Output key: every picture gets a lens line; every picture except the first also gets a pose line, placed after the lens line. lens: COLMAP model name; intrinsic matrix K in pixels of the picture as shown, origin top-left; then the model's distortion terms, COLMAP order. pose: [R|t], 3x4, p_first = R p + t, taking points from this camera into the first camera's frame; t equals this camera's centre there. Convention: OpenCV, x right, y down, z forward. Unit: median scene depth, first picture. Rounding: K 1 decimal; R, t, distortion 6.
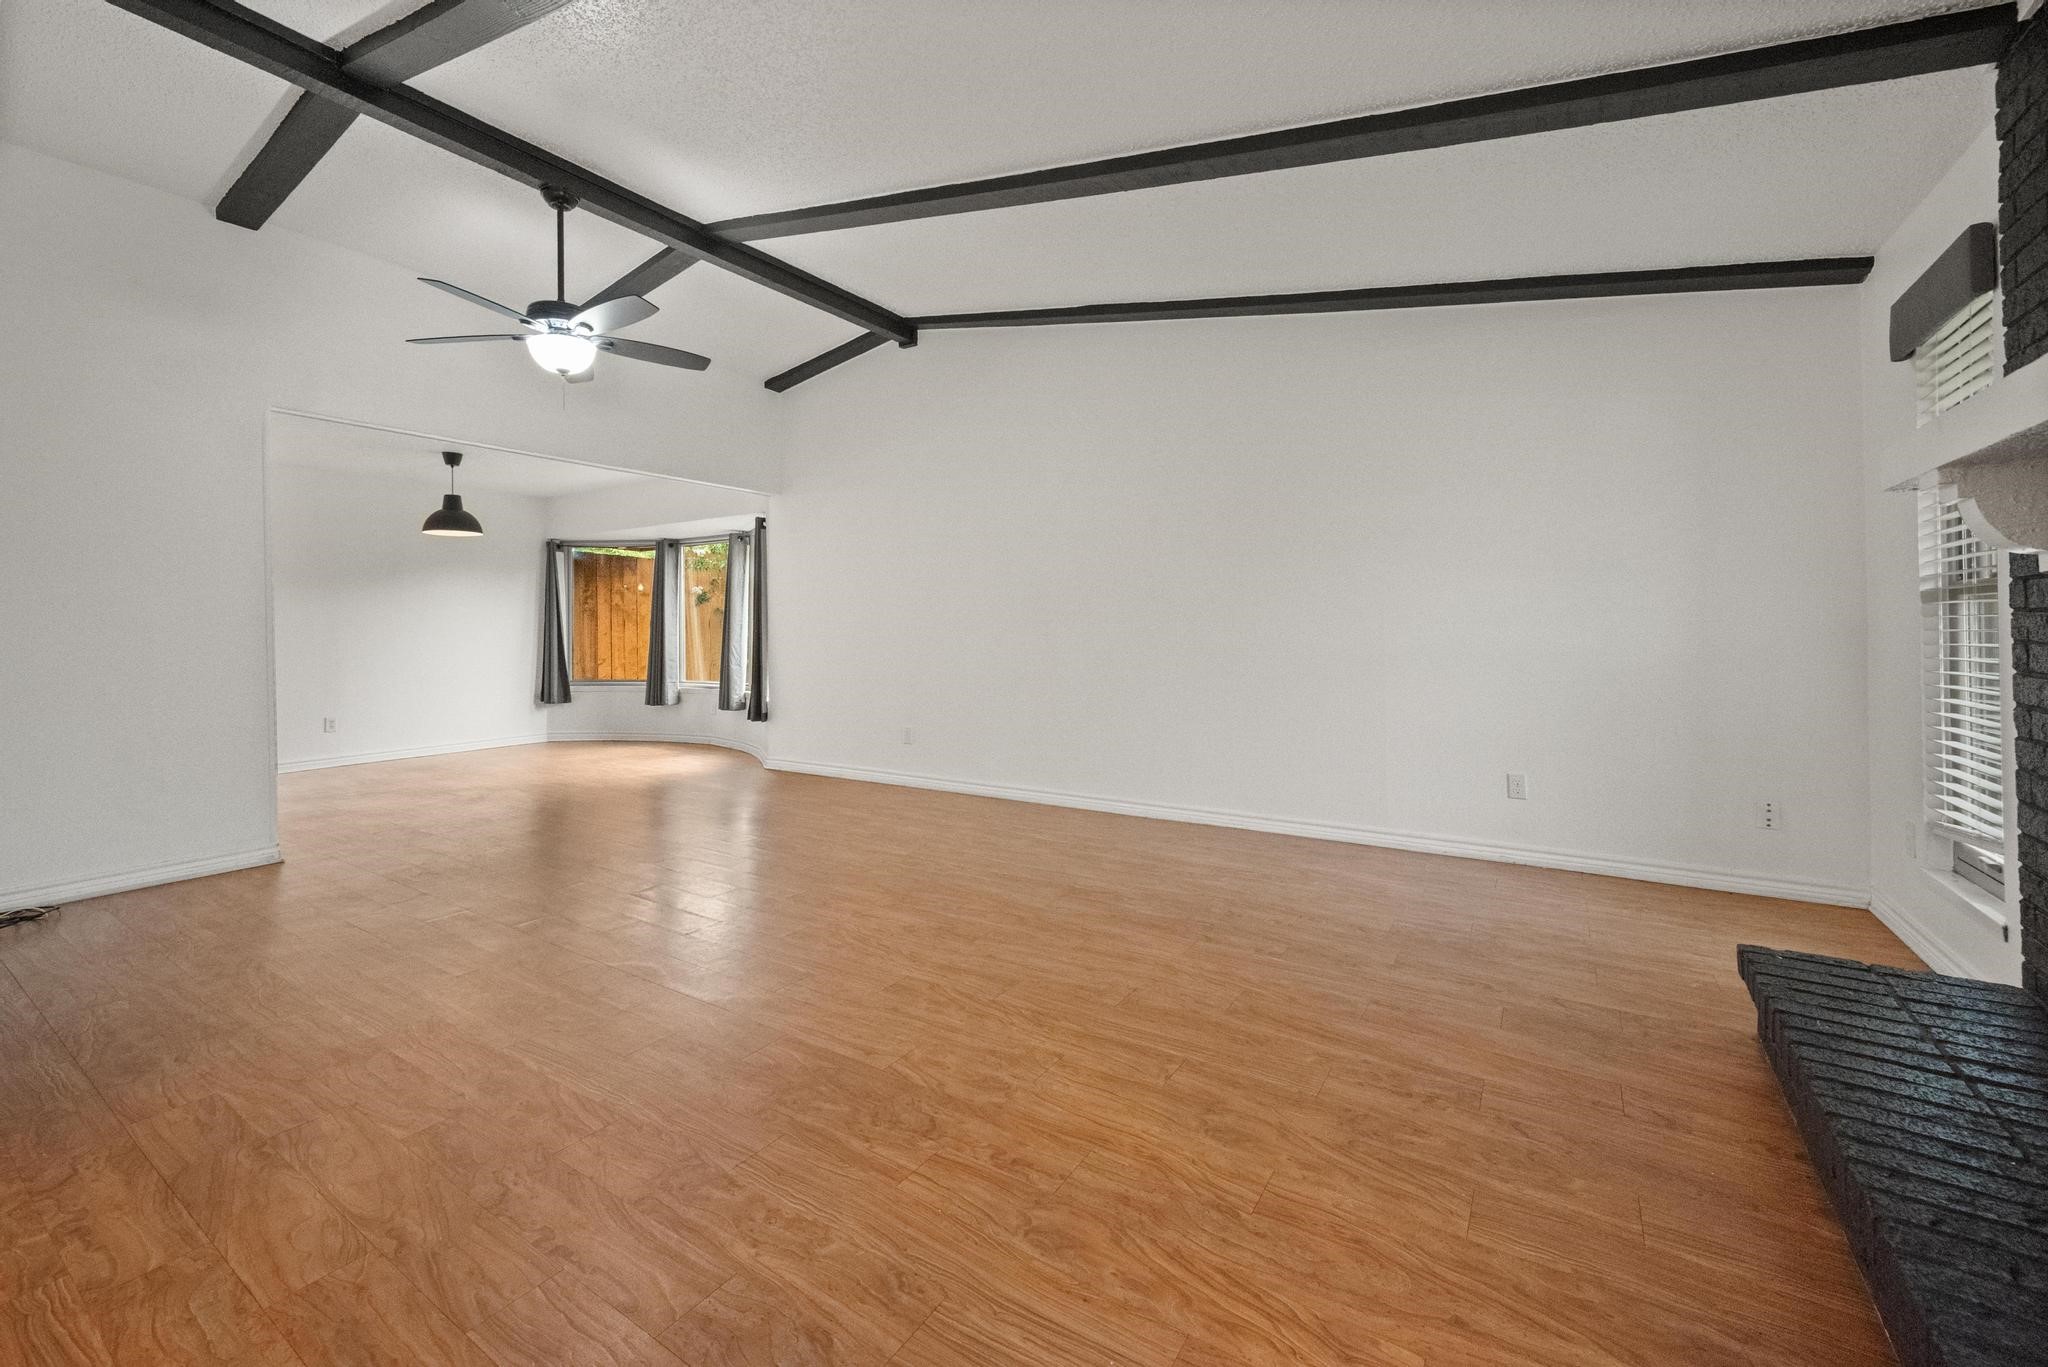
lens RADIAL K [[841.3, 0, 1024.5], [0, 841.3, 616.3], [0, 0, 1]] dist [0.000180, 0.000037]
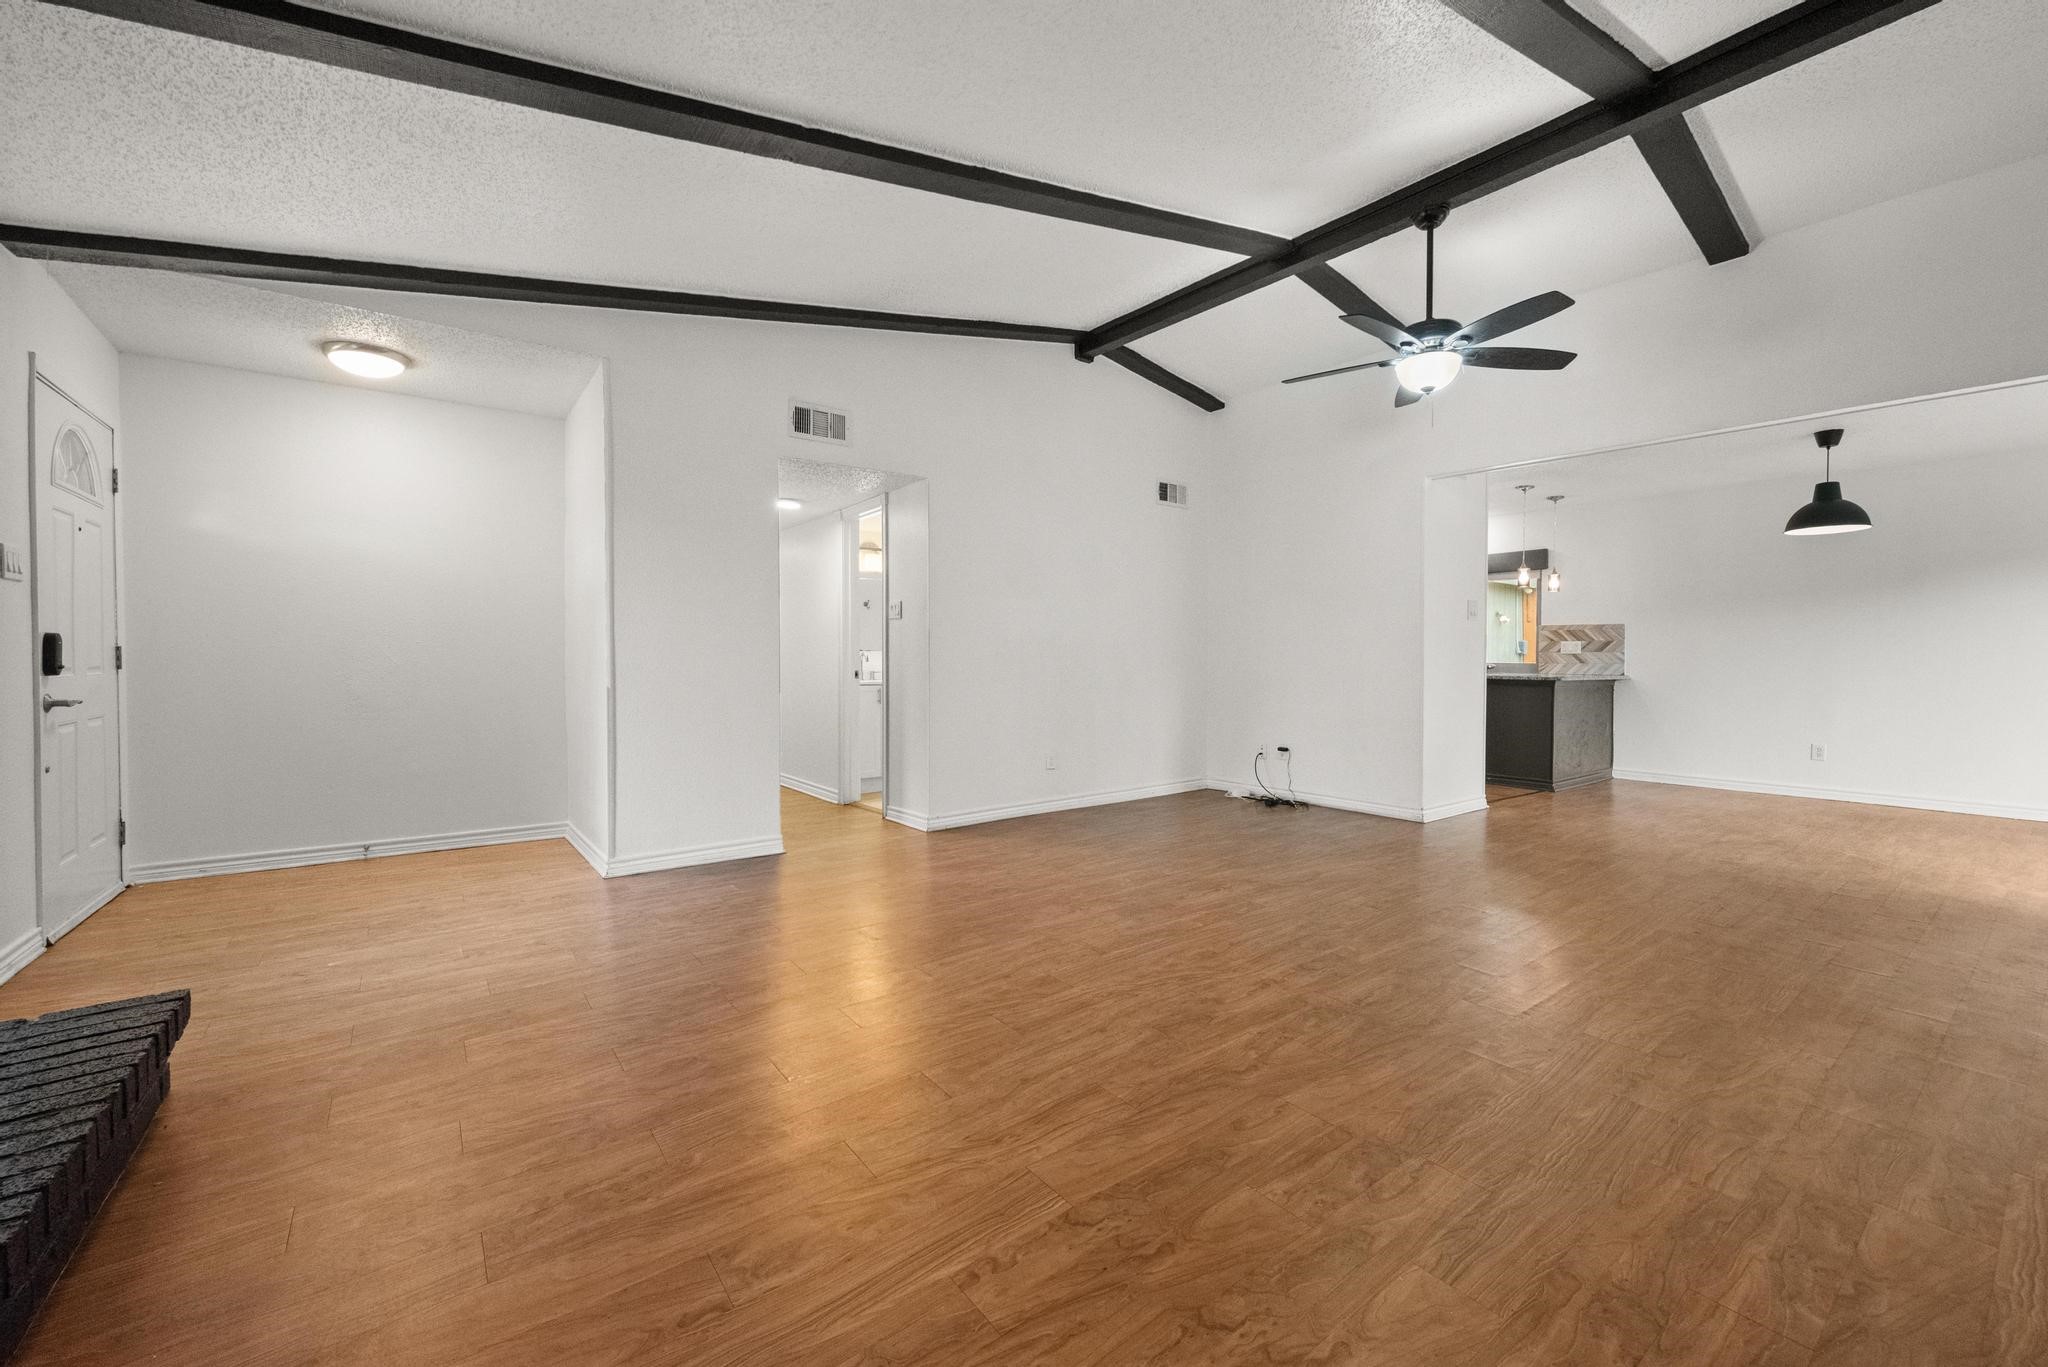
lens RADIAL K [[808.6, 0, 1024.0], [0, 808.6, 683.5], [0, 0, 1]] dist [-0.000884, -0.000086]
pose [[-0.345017, 0.039954, -0.937746, 0.650428], [0.011608, 0.999199, 0.038302, 0.021437], [0.938525, 0.002330, -0.345205, 1.070435]]
